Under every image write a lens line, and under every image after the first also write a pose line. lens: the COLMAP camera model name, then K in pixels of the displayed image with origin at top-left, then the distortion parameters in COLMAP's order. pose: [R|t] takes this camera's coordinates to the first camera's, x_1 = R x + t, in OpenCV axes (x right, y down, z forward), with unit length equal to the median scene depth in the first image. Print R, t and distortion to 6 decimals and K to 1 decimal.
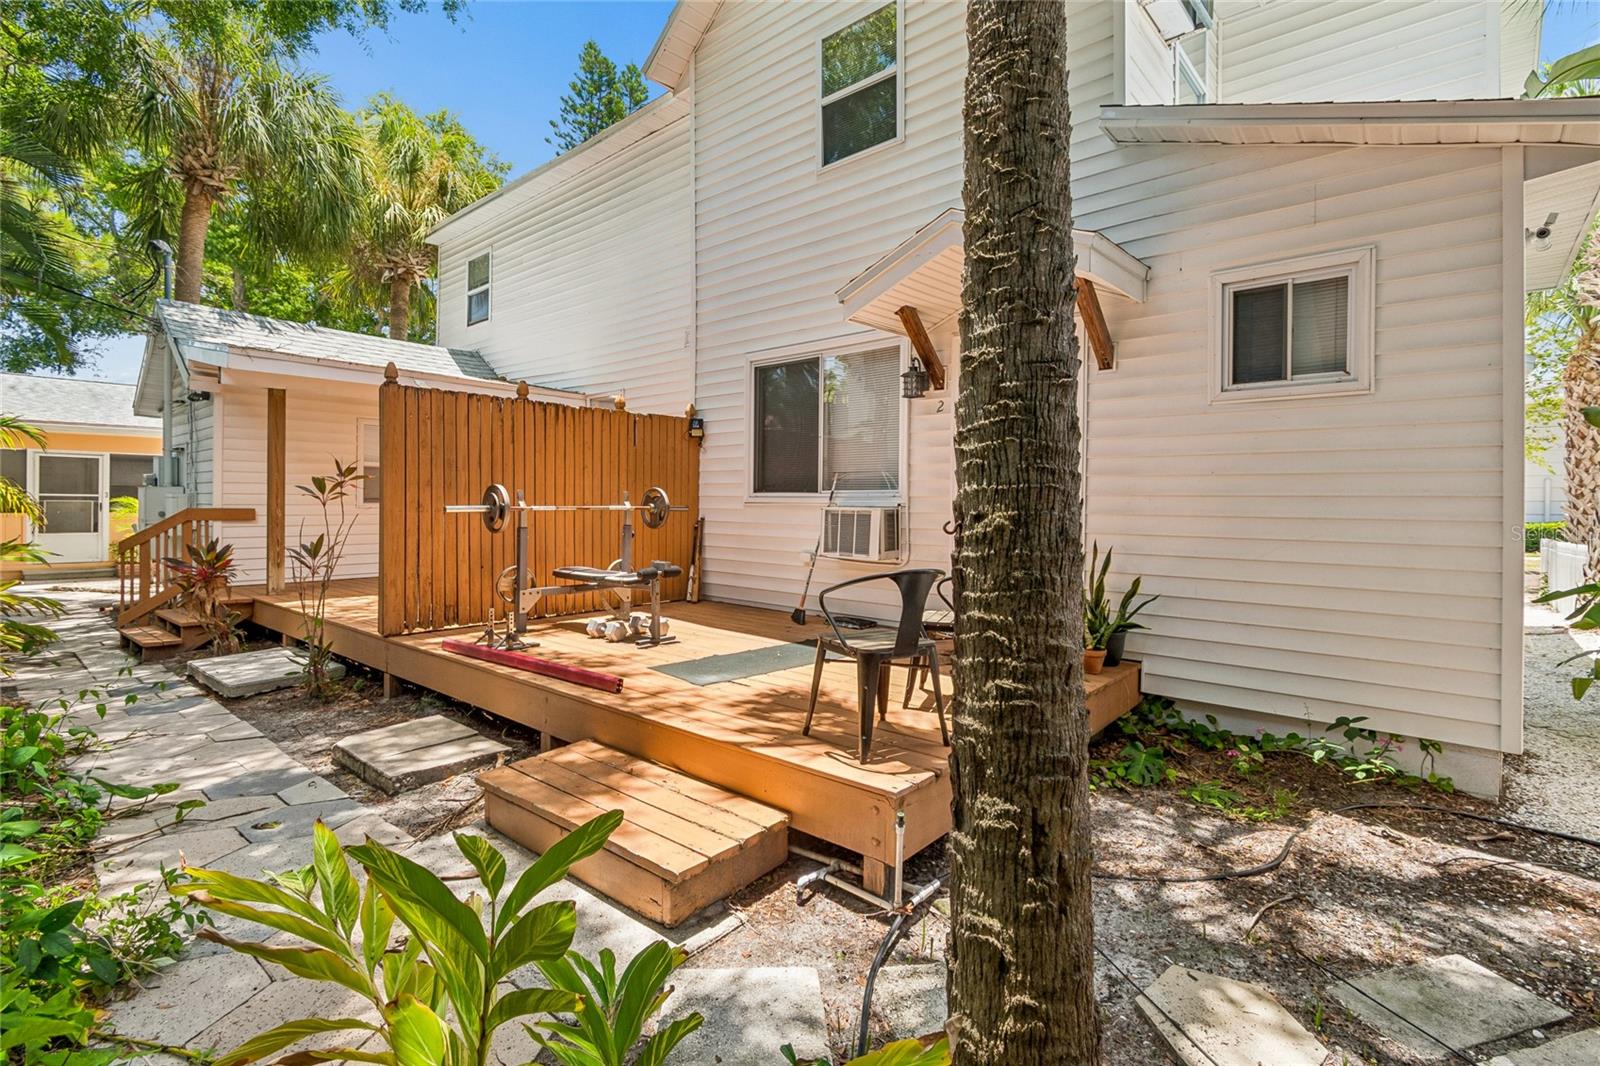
lens RADIAL K [[746.1, 0, 724.8], [0, 746.1, 535.5], [0, 0, 1]] dist [0.001973, -0.003032]
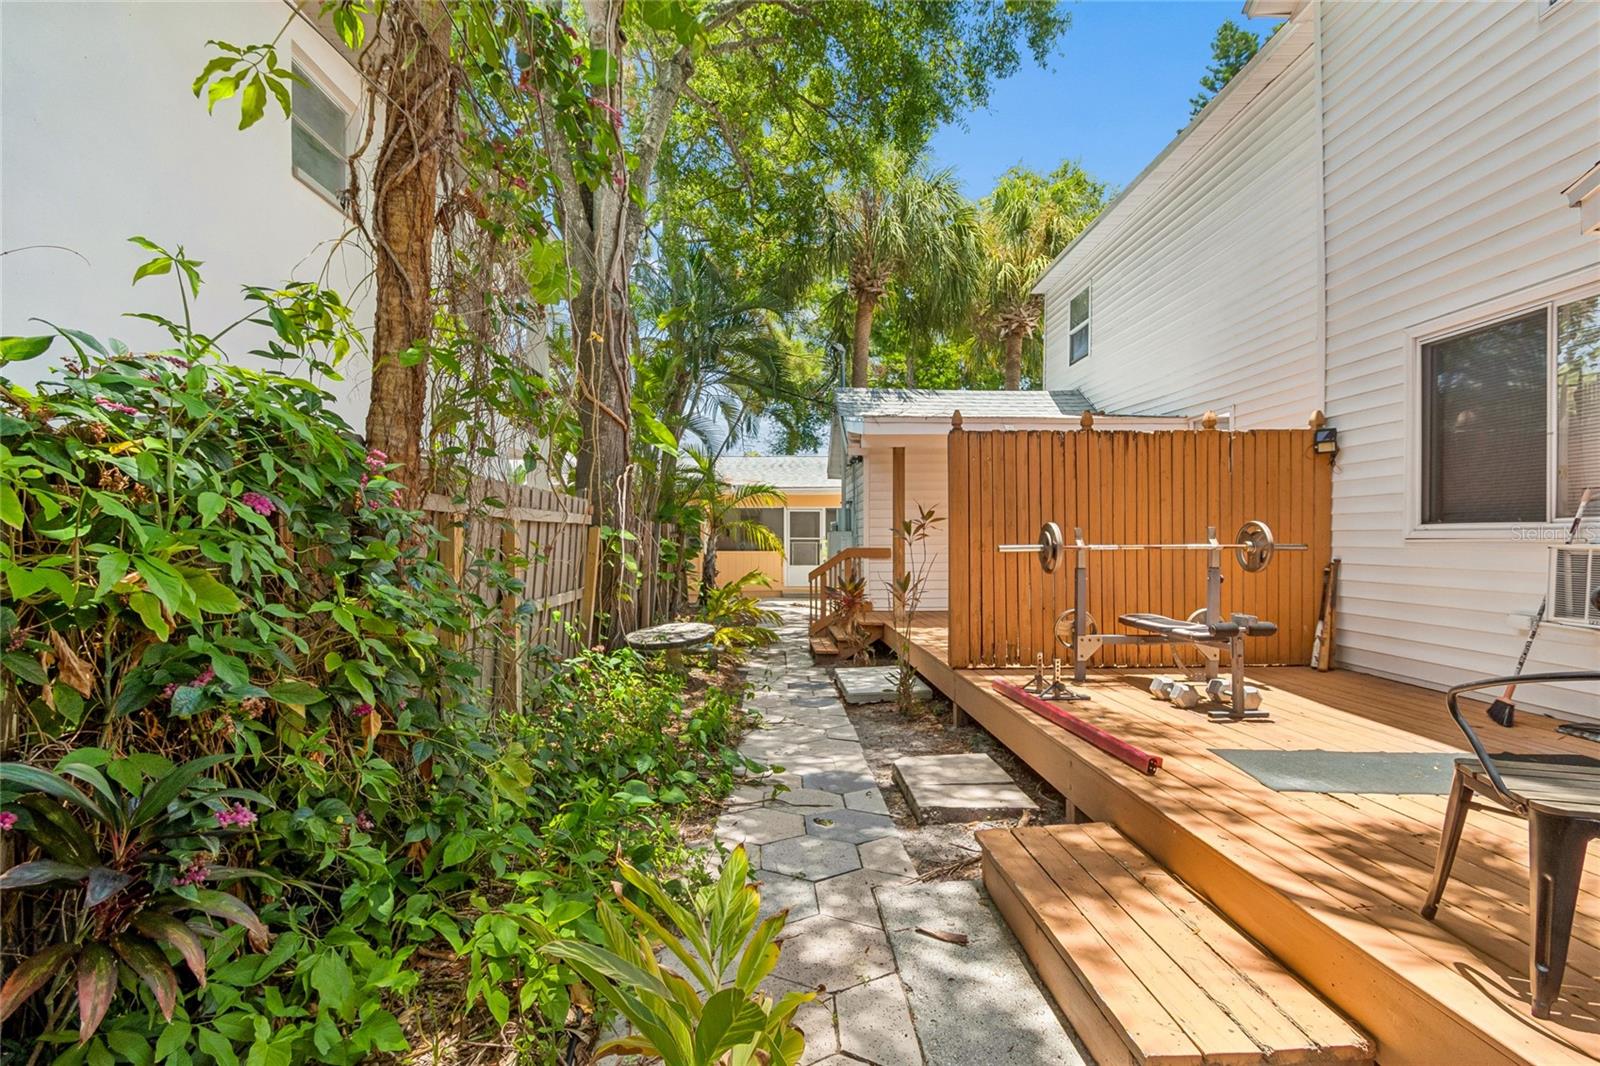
lens RADIAL K [[697.3, 0, 797.7], [0, 697.3, 559.3], [0, 0, 1]] dist [0.000128, -0.000488]
pose [[0.718601, 0.008928, -0.695365, 0.079801], [-0.021703, 0.999718, -0.009592, -0.005998], [0.695084, 0.021984, 0.718593, 0.134379]]
